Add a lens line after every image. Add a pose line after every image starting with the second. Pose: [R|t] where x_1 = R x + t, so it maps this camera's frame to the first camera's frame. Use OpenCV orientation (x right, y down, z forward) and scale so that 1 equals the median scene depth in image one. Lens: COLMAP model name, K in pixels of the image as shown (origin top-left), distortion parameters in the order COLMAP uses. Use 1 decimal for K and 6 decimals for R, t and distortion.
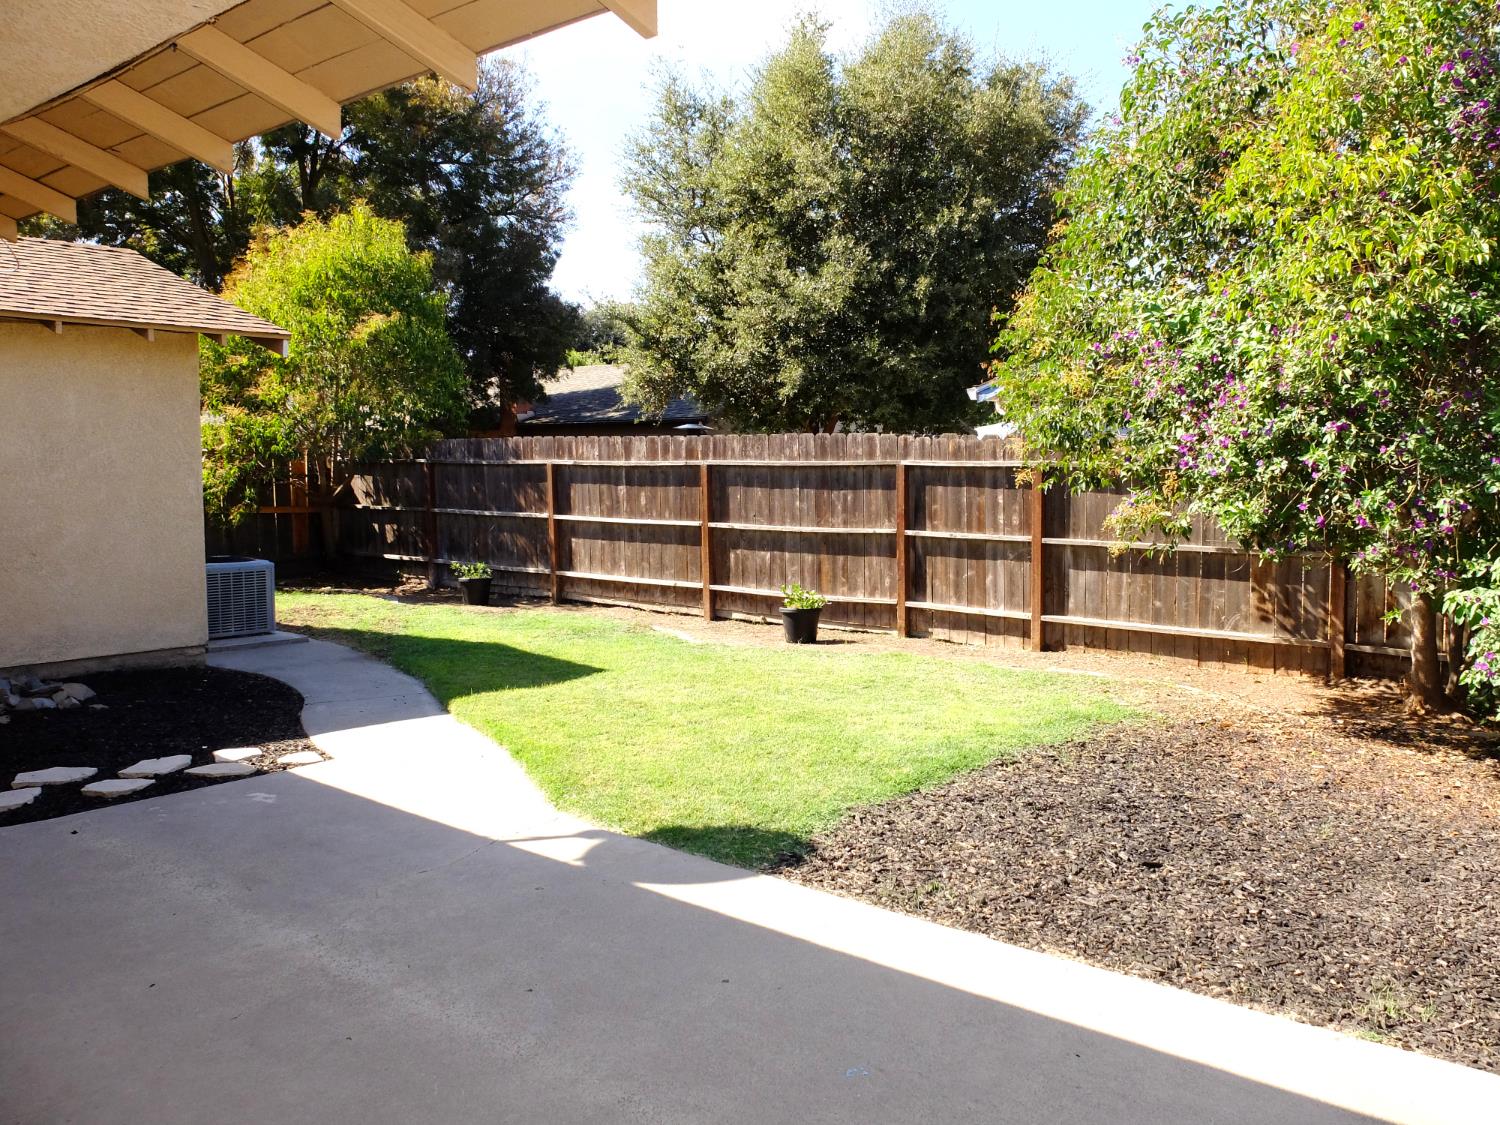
lens RADIAL K [[1195.1, 0, 786.3], [0, 1195.1, 554.0], [0, 0, 1]] dist [-0.057648, 0.027317]
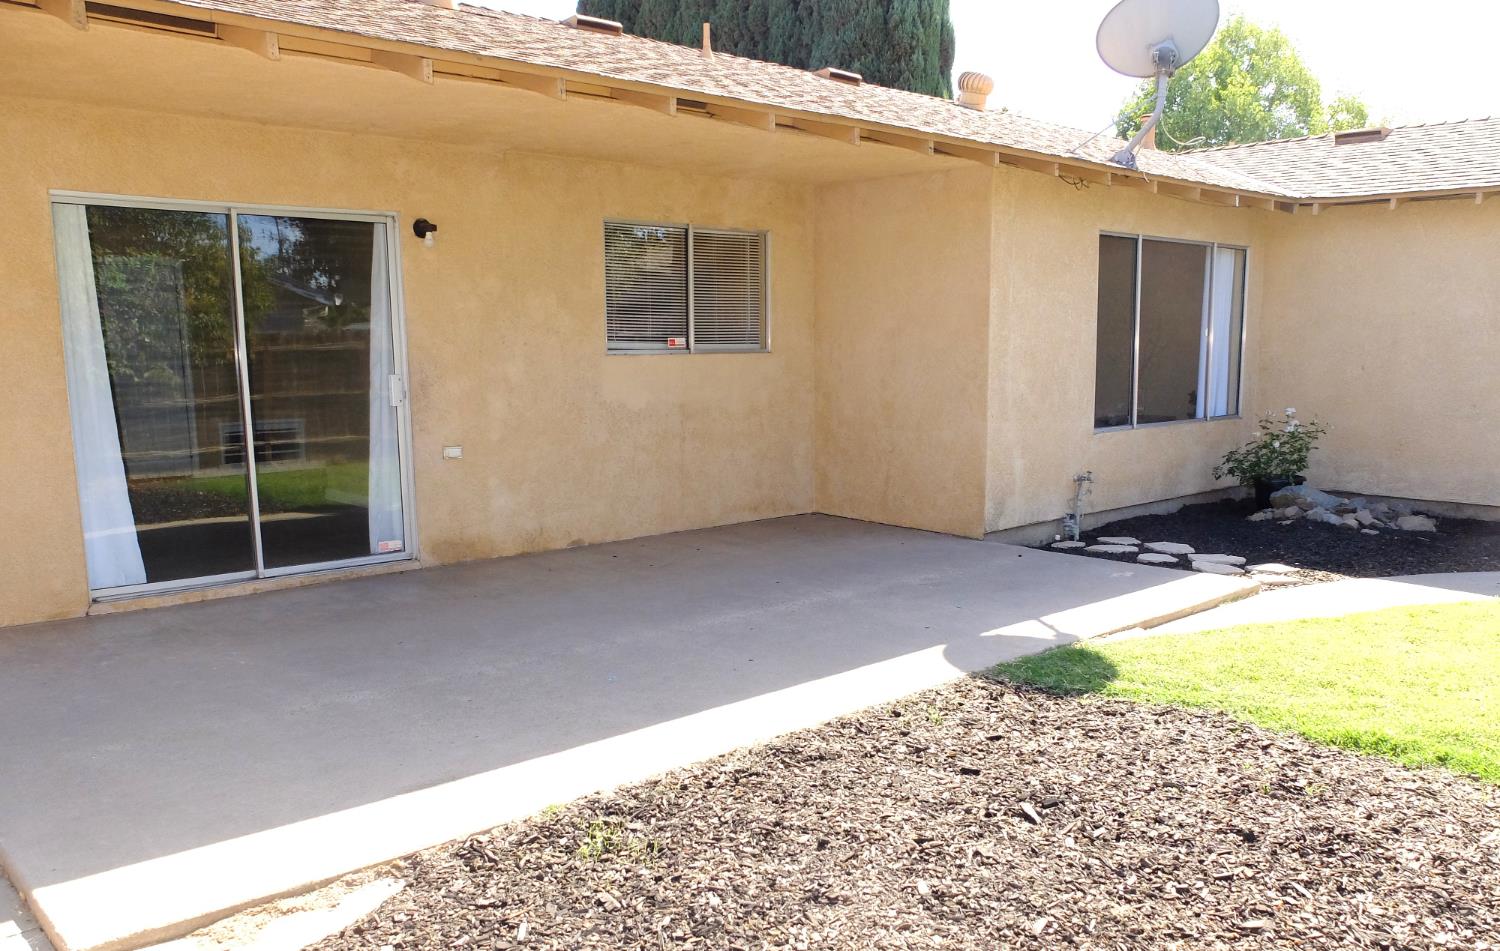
lens RADIAL K [[1206.3, 0, 755.9], [0, 1206.3, 551.5], [0, 0, 1]] dist [-0.028193, 0.014095]
pose [[-0.143922, 0.165917, -0.975581, 1.017236], [-0.078434, 0.980830, 0.178381, -0.025553], [0.986476, 0.102192, -0.128150, 0.882692]]
